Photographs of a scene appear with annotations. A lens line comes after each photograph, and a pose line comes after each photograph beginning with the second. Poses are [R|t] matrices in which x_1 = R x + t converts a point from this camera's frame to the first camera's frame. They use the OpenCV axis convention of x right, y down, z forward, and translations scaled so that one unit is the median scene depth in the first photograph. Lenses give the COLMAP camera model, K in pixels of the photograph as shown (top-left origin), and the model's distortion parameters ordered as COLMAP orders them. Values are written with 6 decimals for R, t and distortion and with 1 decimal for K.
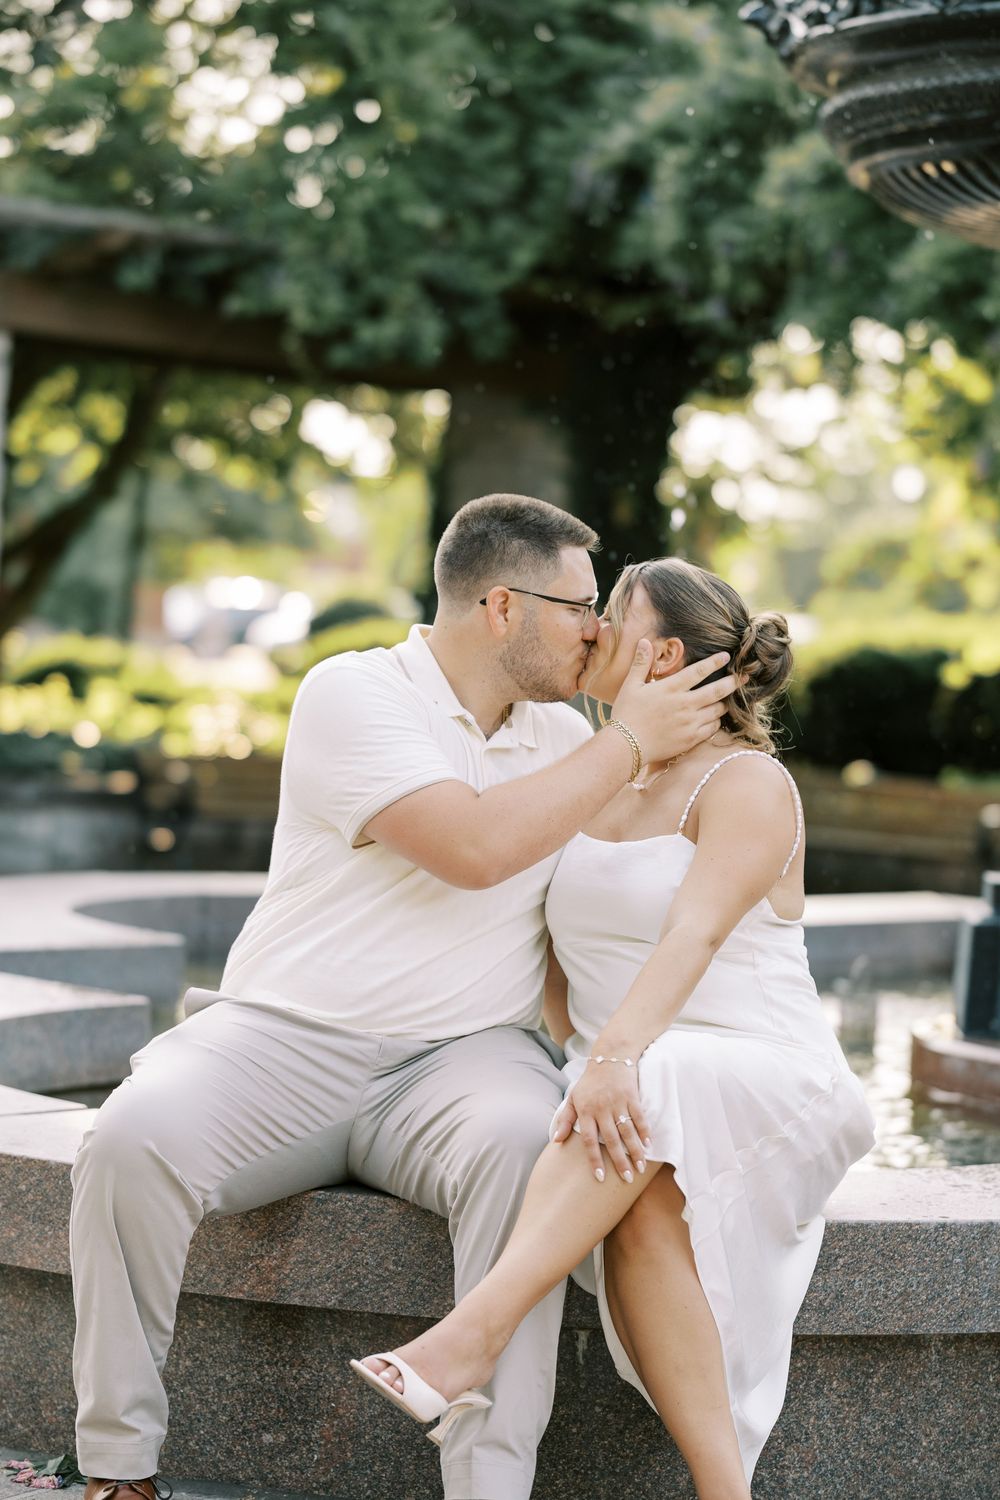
lens RADIAL K [[4116.0, 0, 476.6], [0, 4116.0, 750.4], [0, 0, 1]] dist [0.006461, -0.855940]
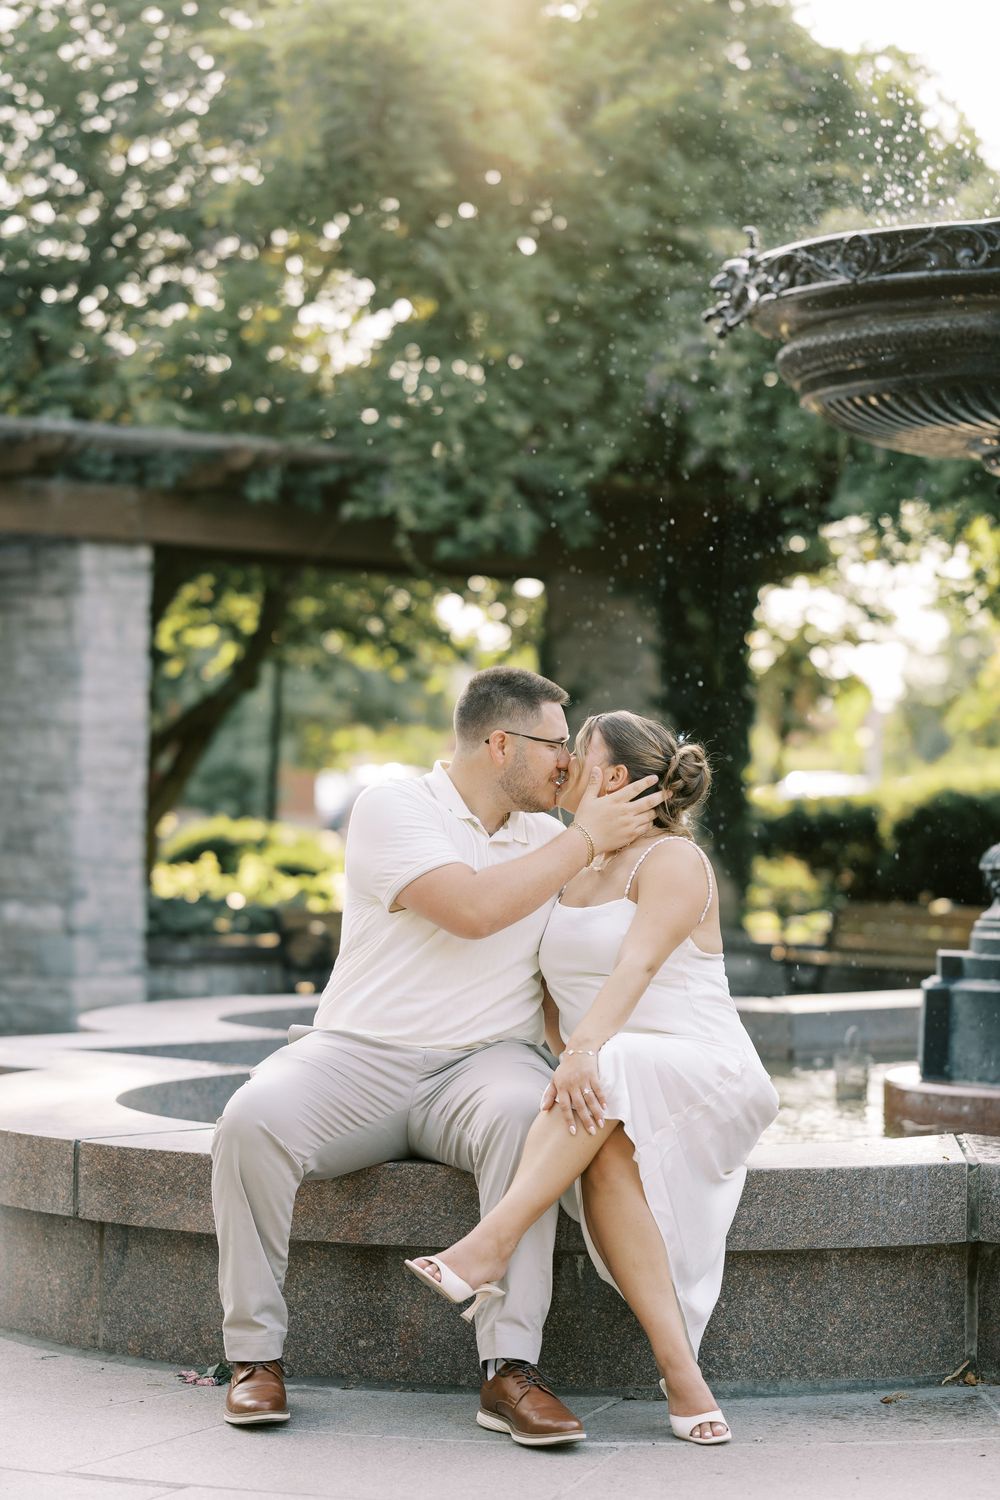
lens RADIAL K [[4158.0, 0, 500.0], [0, 4158.0, 750.0], [0, 0, 1]] dist [-1.030158, 24.060088]
pose [[0.998456, -0.045554, -0.031774, 0.050483], [0.044147, 0.998071, -0.043639, 0.027836], [0.033701, 0.042169, 0.998542, -0.415328]]
